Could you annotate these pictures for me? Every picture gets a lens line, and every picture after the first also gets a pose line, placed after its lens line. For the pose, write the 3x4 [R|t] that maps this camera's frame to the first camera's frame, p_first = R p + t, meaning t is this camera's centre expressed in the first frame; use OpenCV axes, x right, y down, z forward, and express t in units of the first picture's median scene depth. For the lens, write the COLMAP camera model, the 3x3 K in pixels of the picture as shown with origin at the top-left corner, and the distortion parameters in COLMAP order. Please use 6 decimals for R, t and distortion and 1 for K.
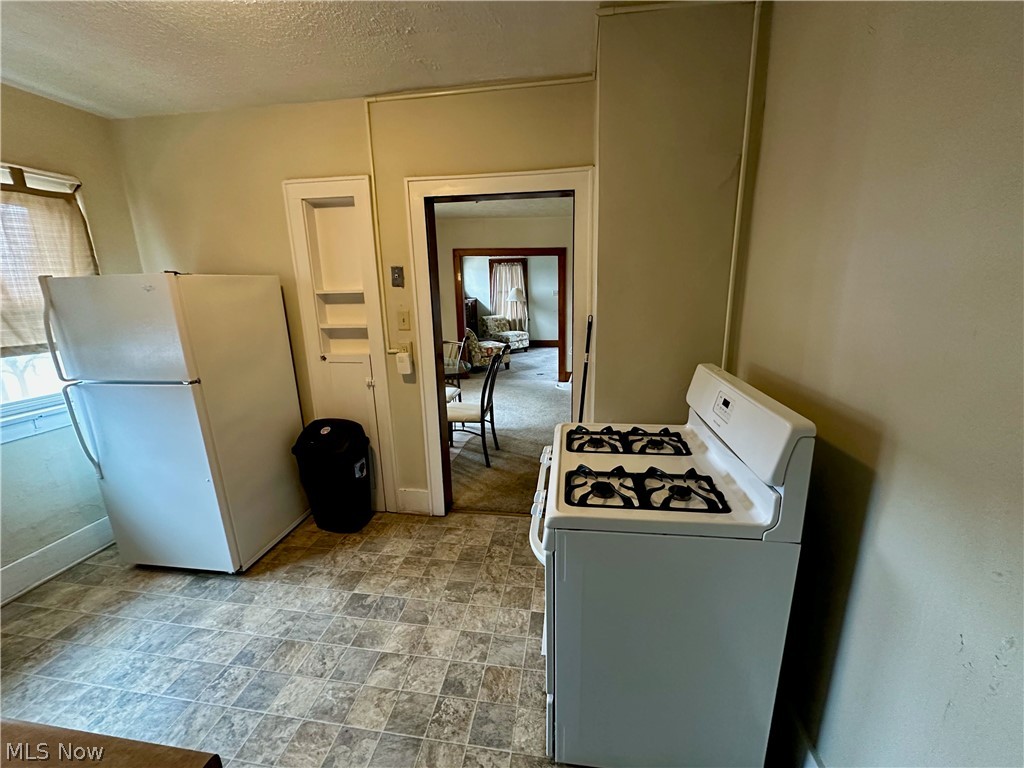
lens RADIAL K [[406.3, 0, 514.1], [0, 406.3, 385.2], [0, 0, 1]] dist [-0.006176, 0.000457]
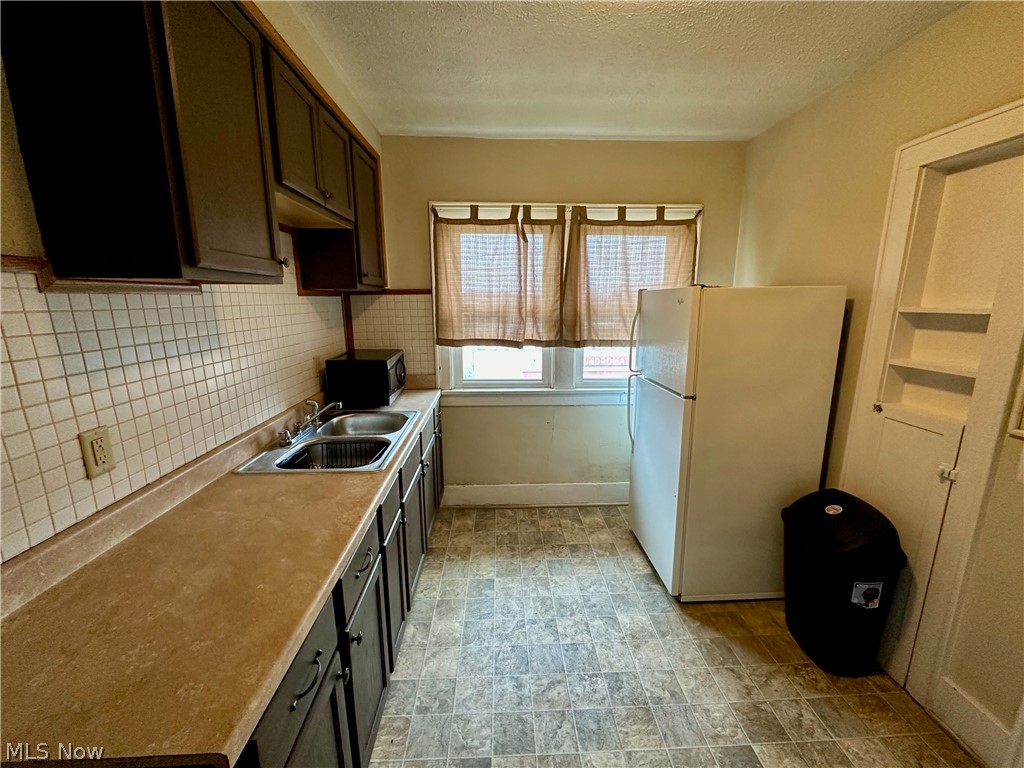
lens RADIAL K [[406.3, 0, 514.1], [0, 406.3, 385.2], [0, 0, 1]] dist [-0.006176, 0.000457]
pose [[0.188708, 0.217021, -0.957753, 0.045867], [-0.238185, 0.956269, 0.169754, -0.084164], [0.952711, 0.196089, 0.232146, 0.314023]]
